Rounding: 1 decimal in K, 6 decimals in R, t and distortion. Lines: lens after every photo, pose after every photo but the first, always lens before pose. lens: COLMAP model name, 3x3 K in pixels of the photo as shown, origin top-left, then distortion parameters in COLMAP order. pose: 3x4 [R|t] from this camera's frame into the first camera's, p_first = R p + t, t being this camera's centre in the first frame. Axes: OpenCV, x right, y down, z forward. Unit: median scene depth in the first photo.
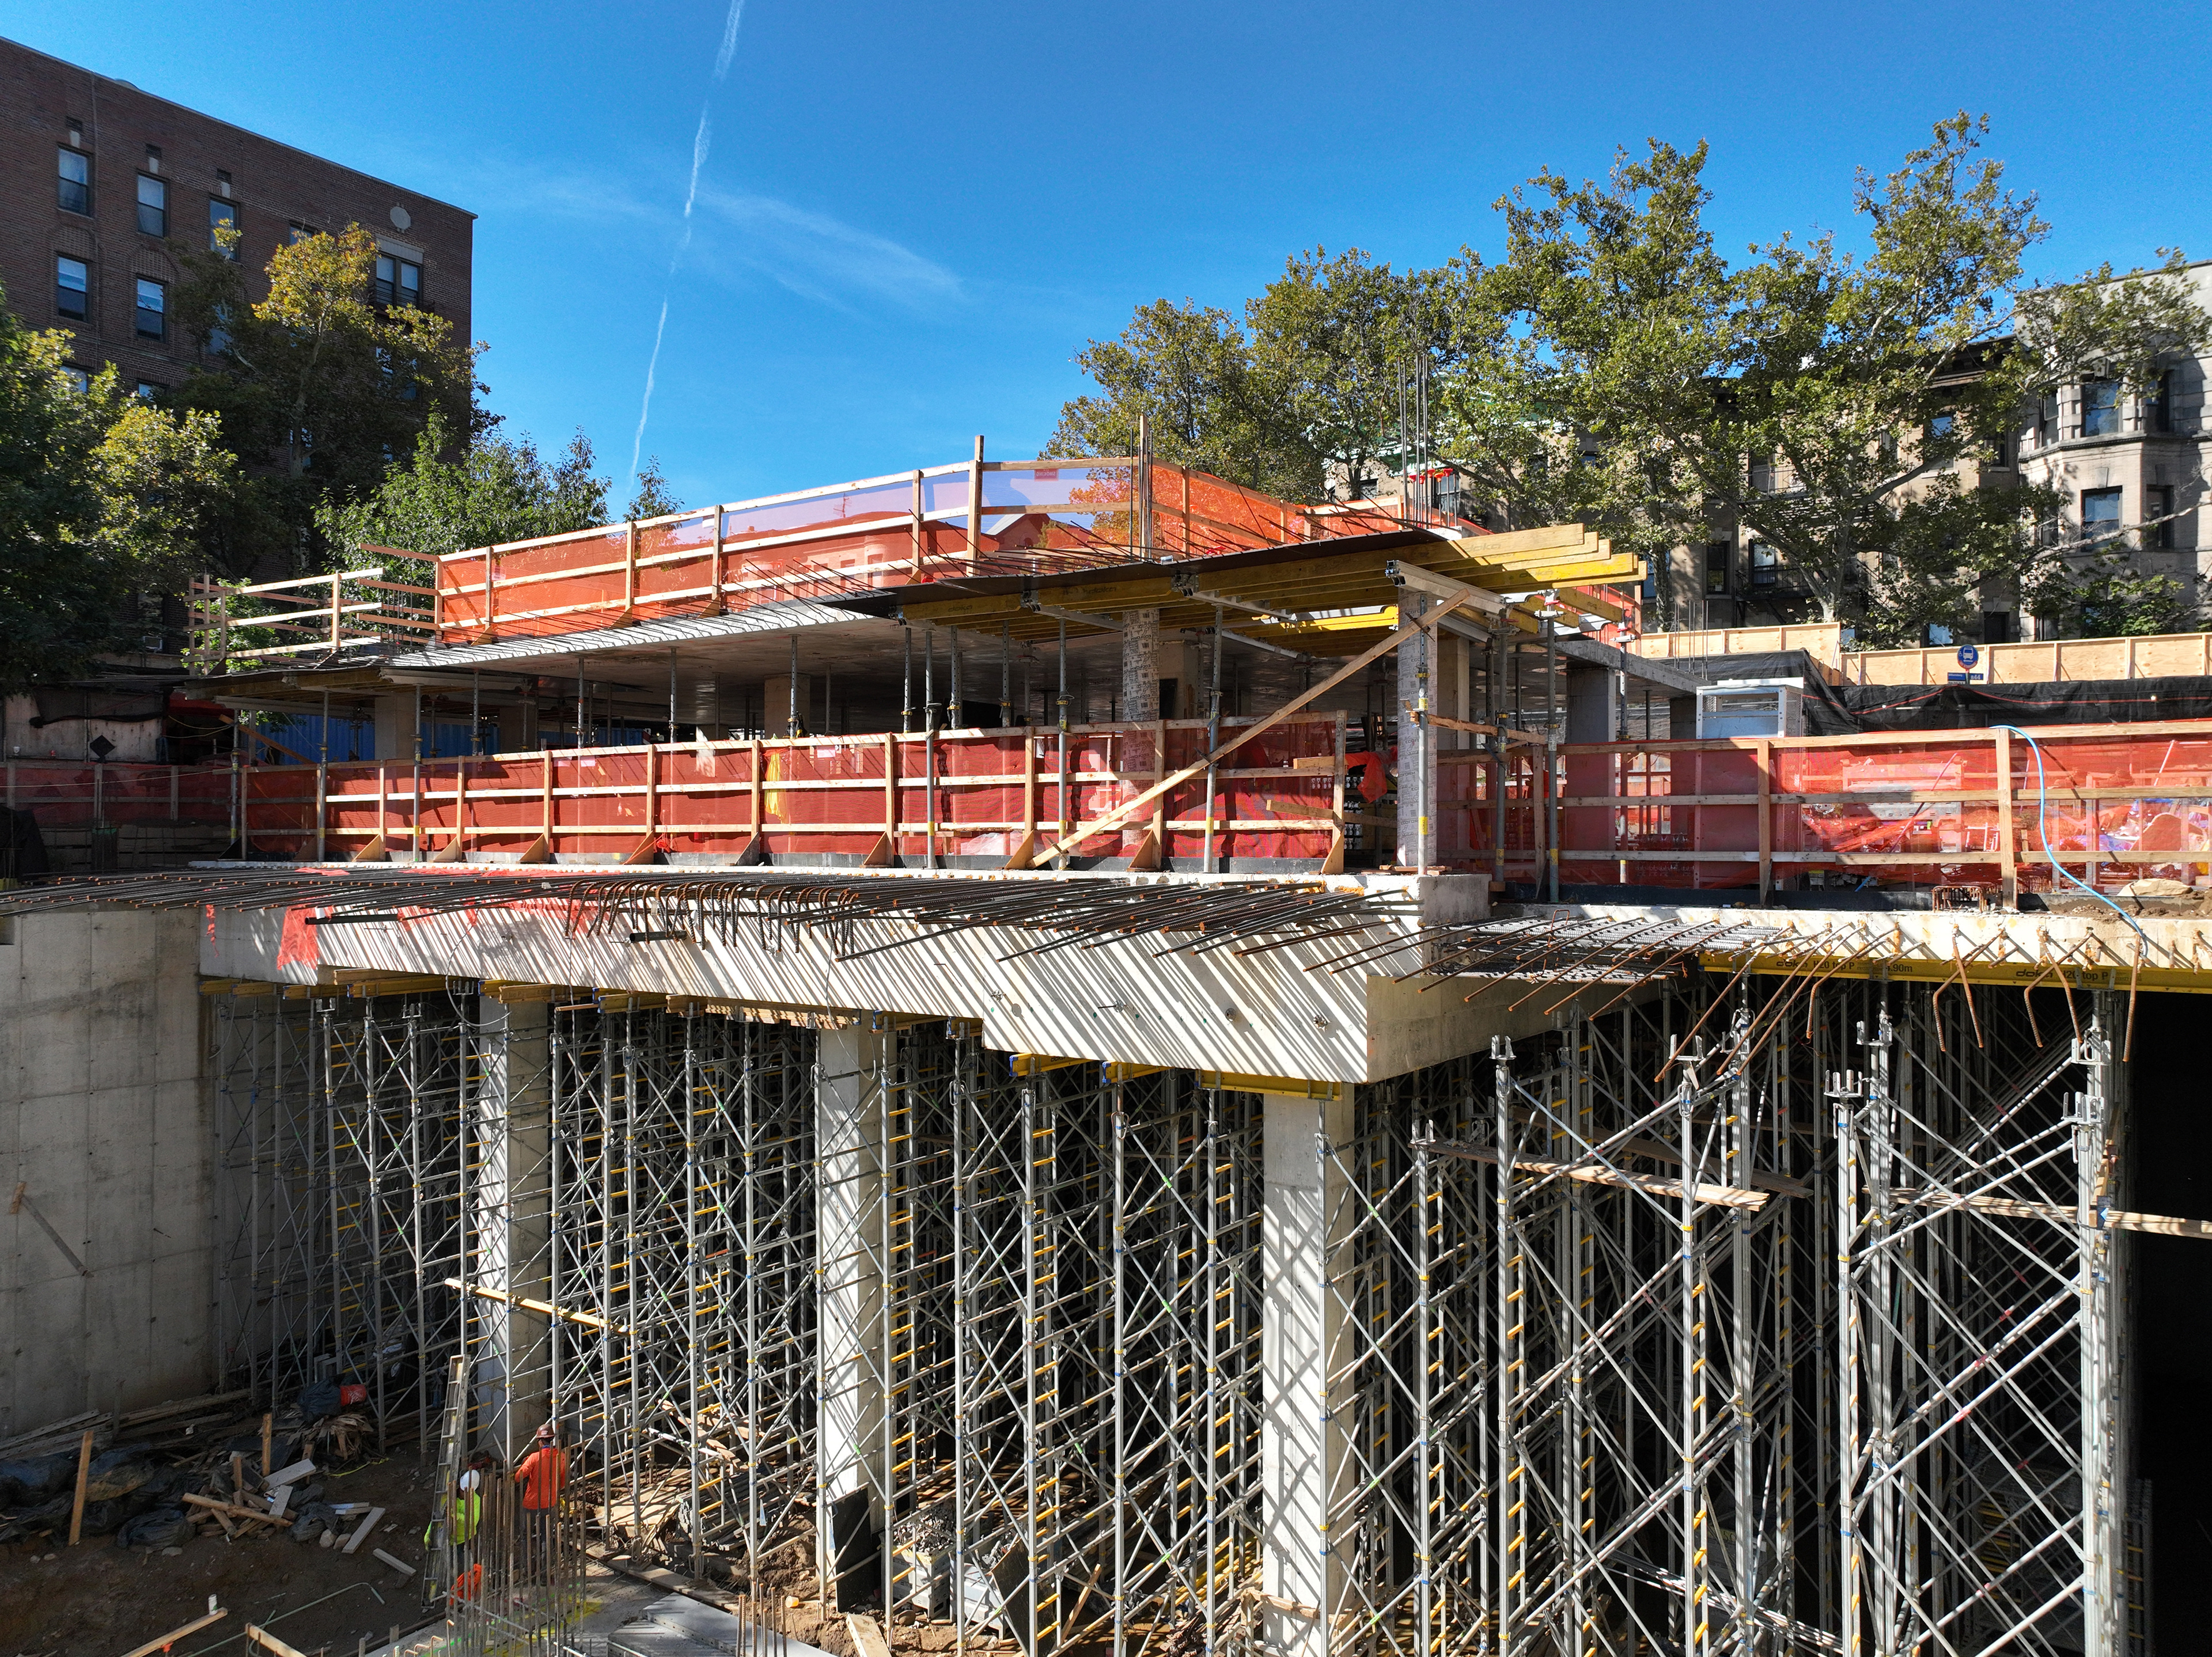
lens RADIAL K [[1557.4, 0, 1104.7], [0, 1557.4, 829.4], [0, 0, 1]] dist [0.003895, 0.012410]
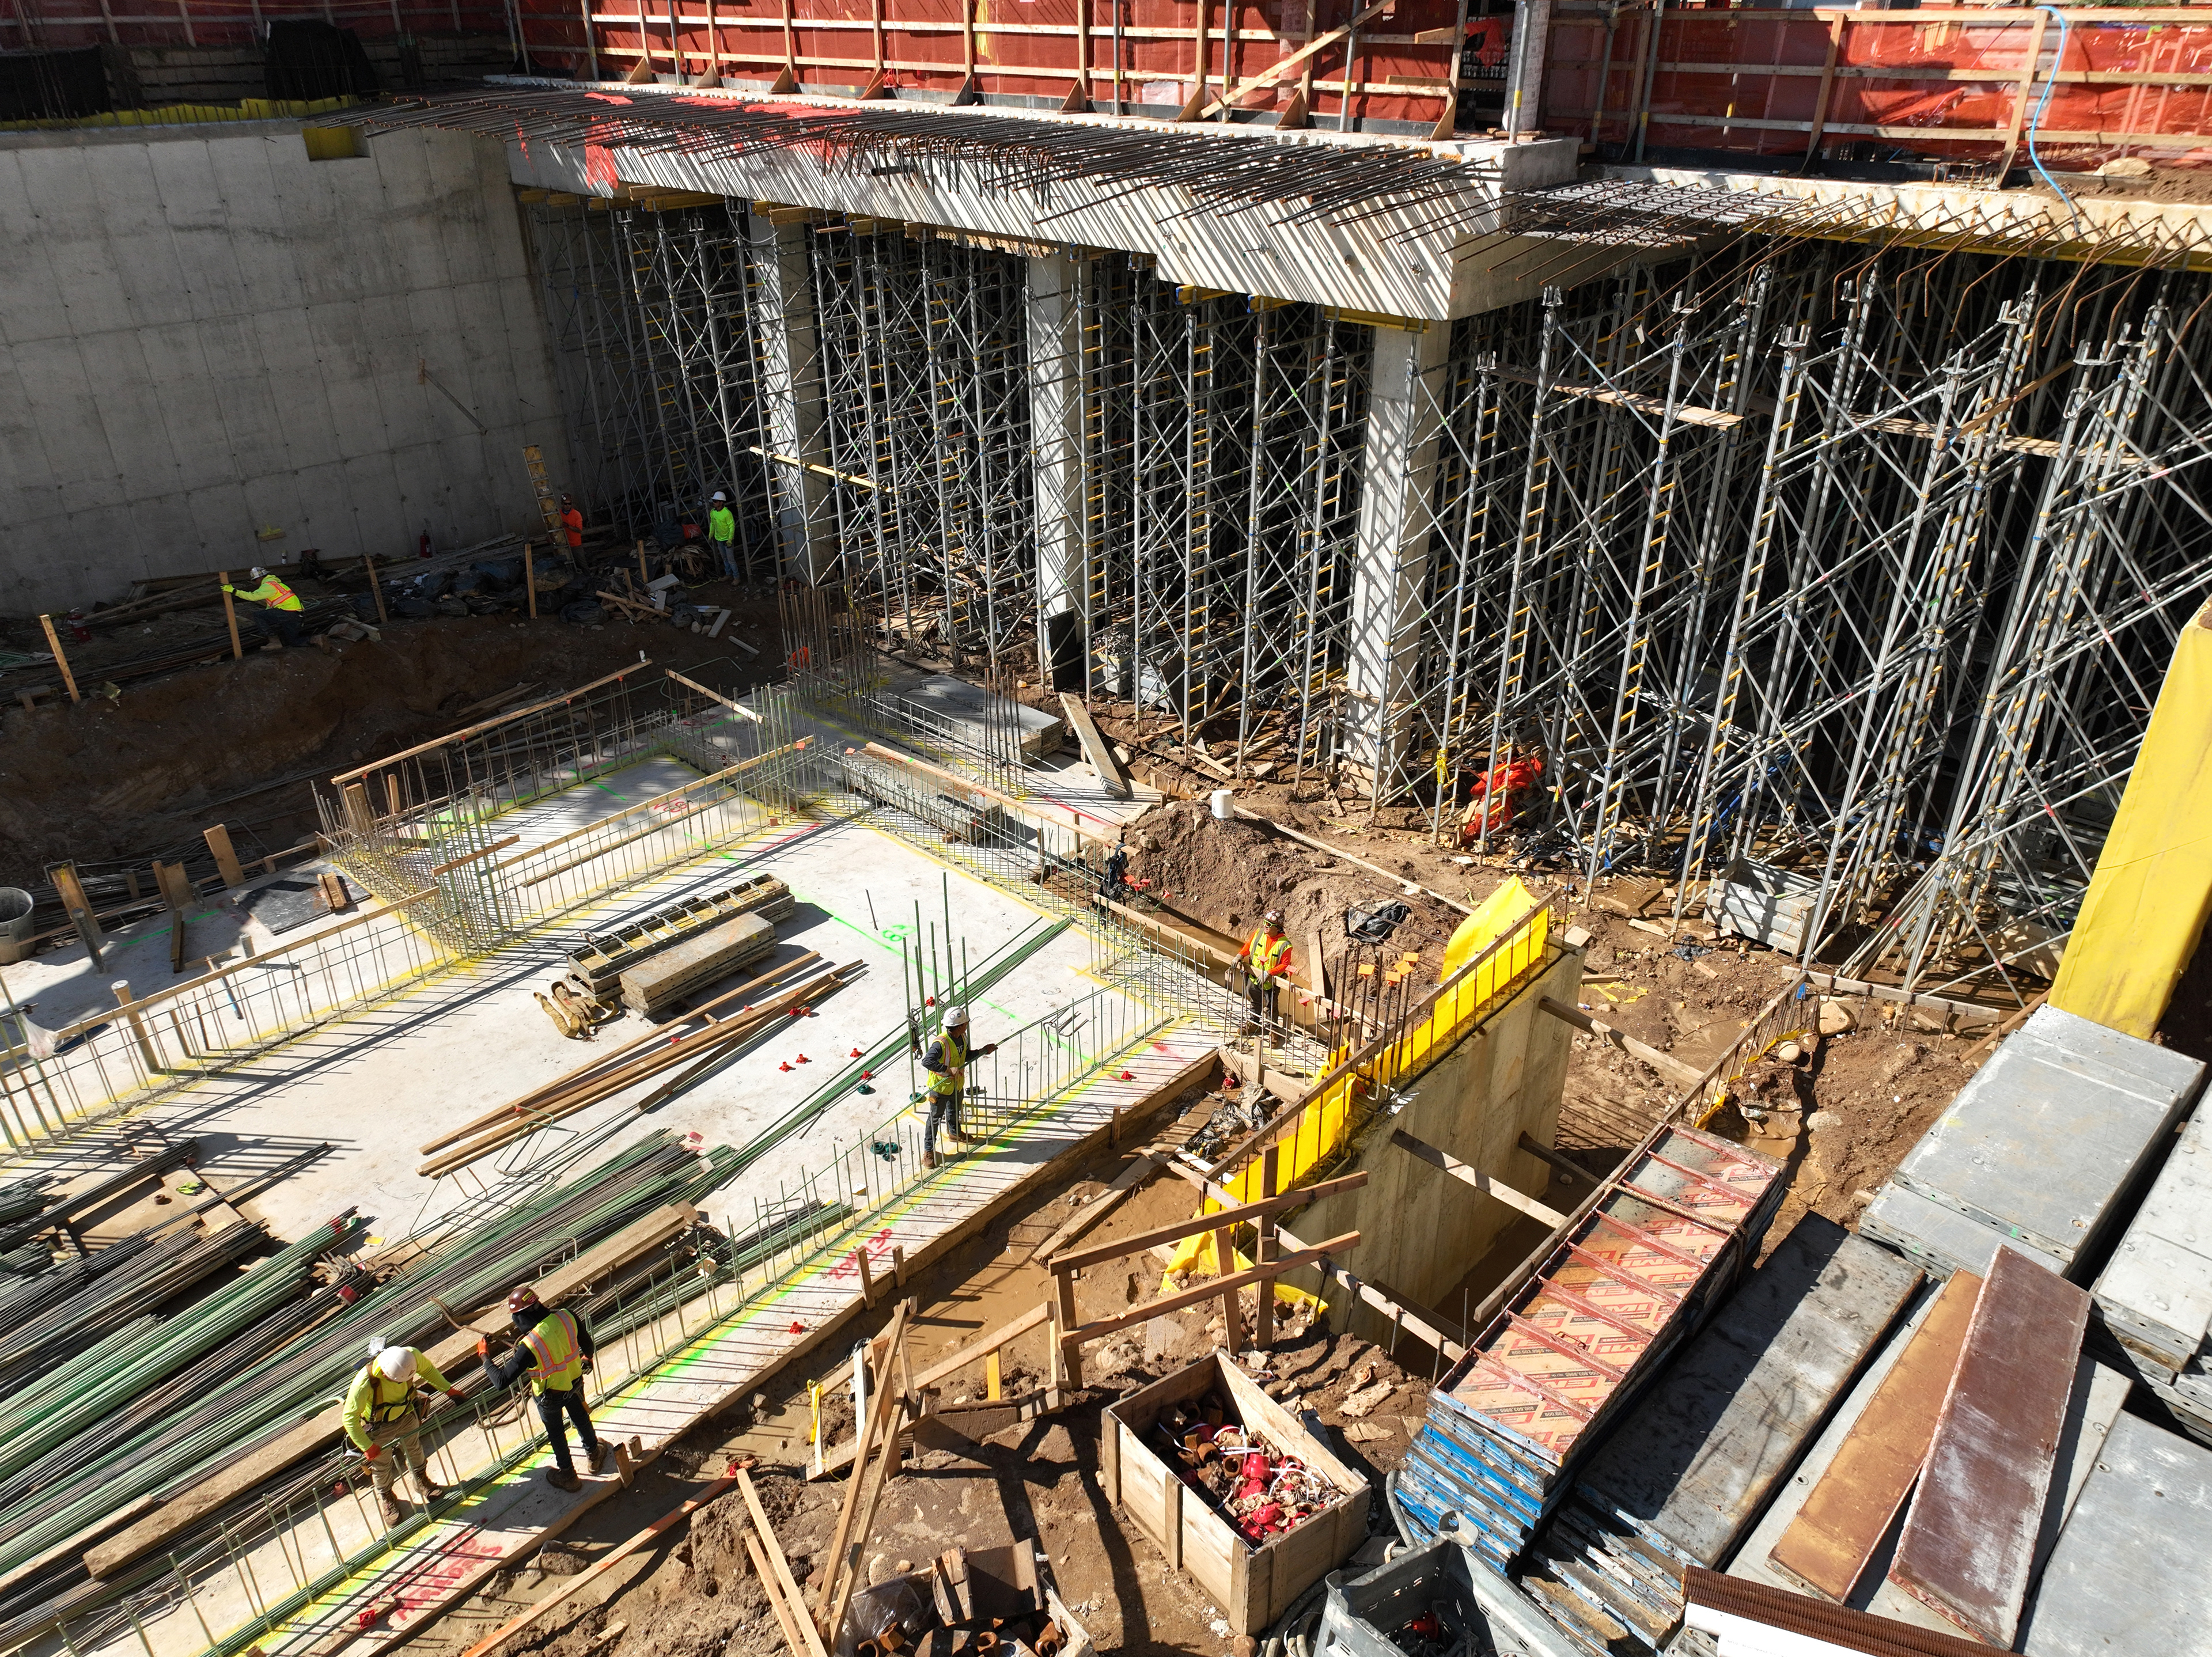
lens RADIAL K [[1557.4, 0, 1105.1], [0, 1557.4, 817.1], [0, 0, 1]] dist [0.003895, 0.012410]
pose [[0.989798, 0.063598, -0.127496, 0.061292], [0.005838, 0.875992, 0.482291, -0.076487], [0.142358, -0.478115, 0.866683, -0.265438]]
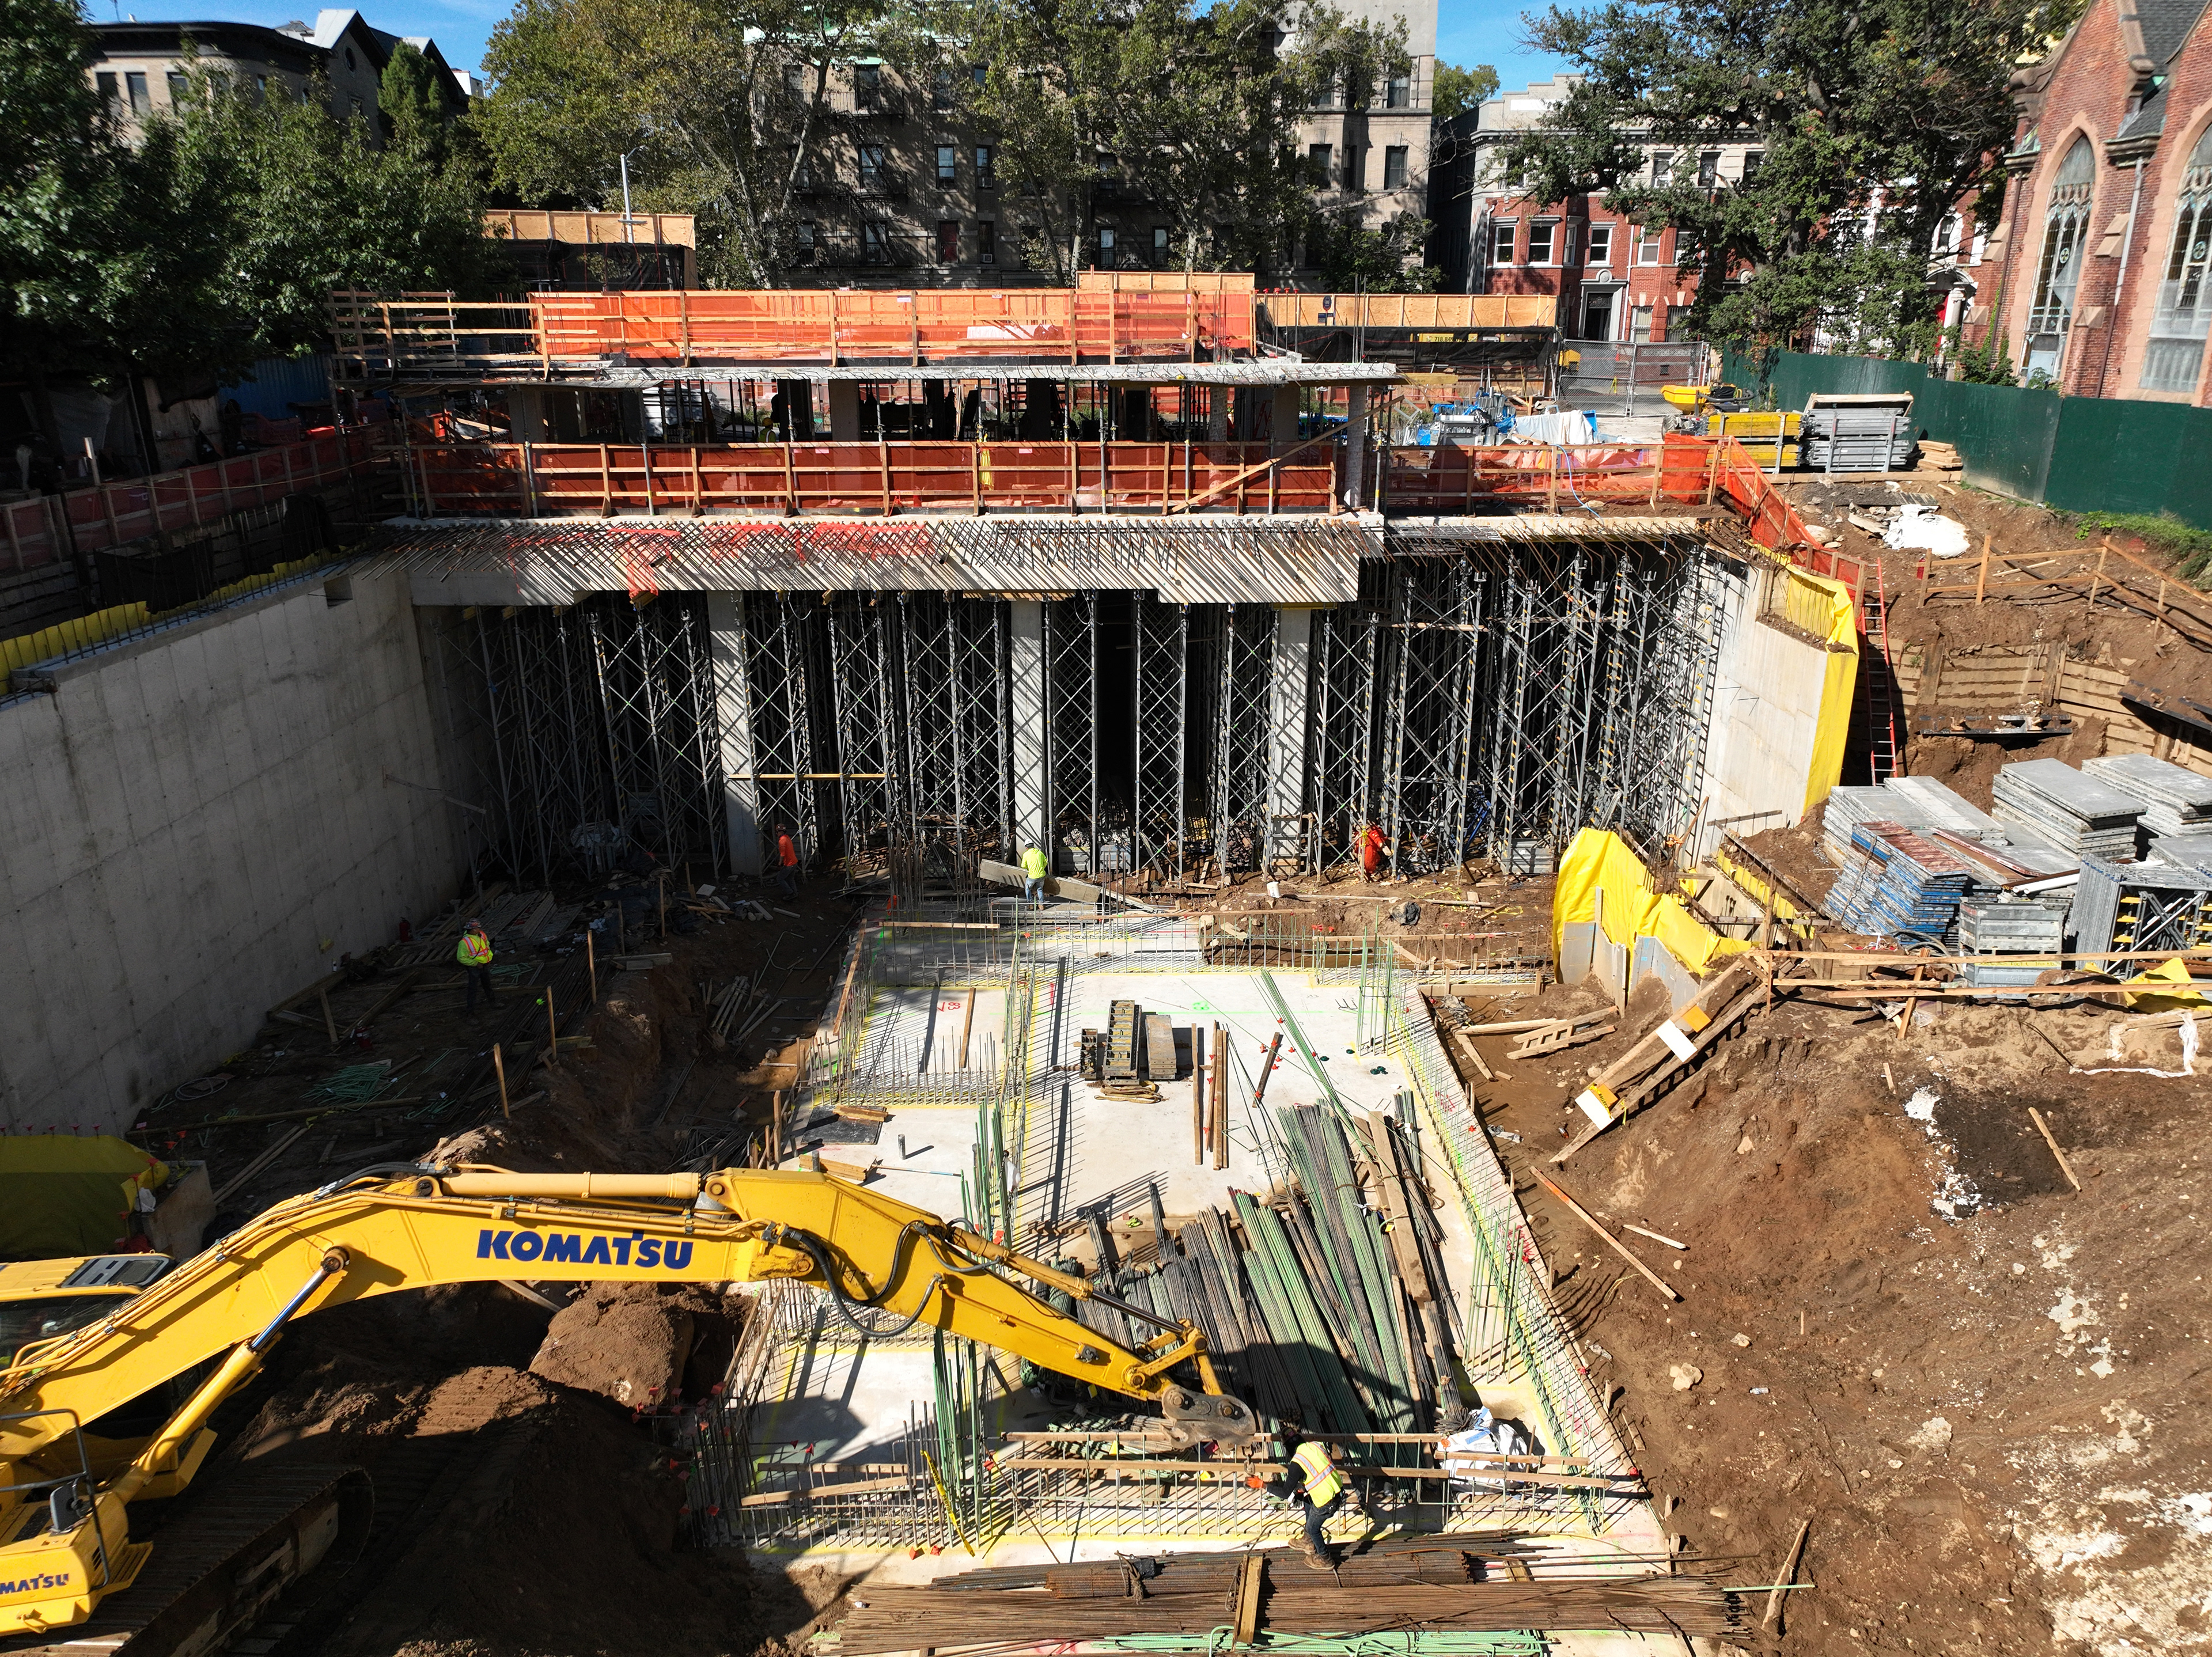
lens RADIAL K [[1557.4, 0, 1109.5], [0, 1557.4, 832.6], [0, 0, 1]] dist [0.003895, 0.012410]
pose [[0.824485, -0.188712, 0.533491, -1.202460], [-0.000804, 0.942365, 0.334586, -0.247758], [-0.565883, -0.276290, 0.776814, -0.626044]]
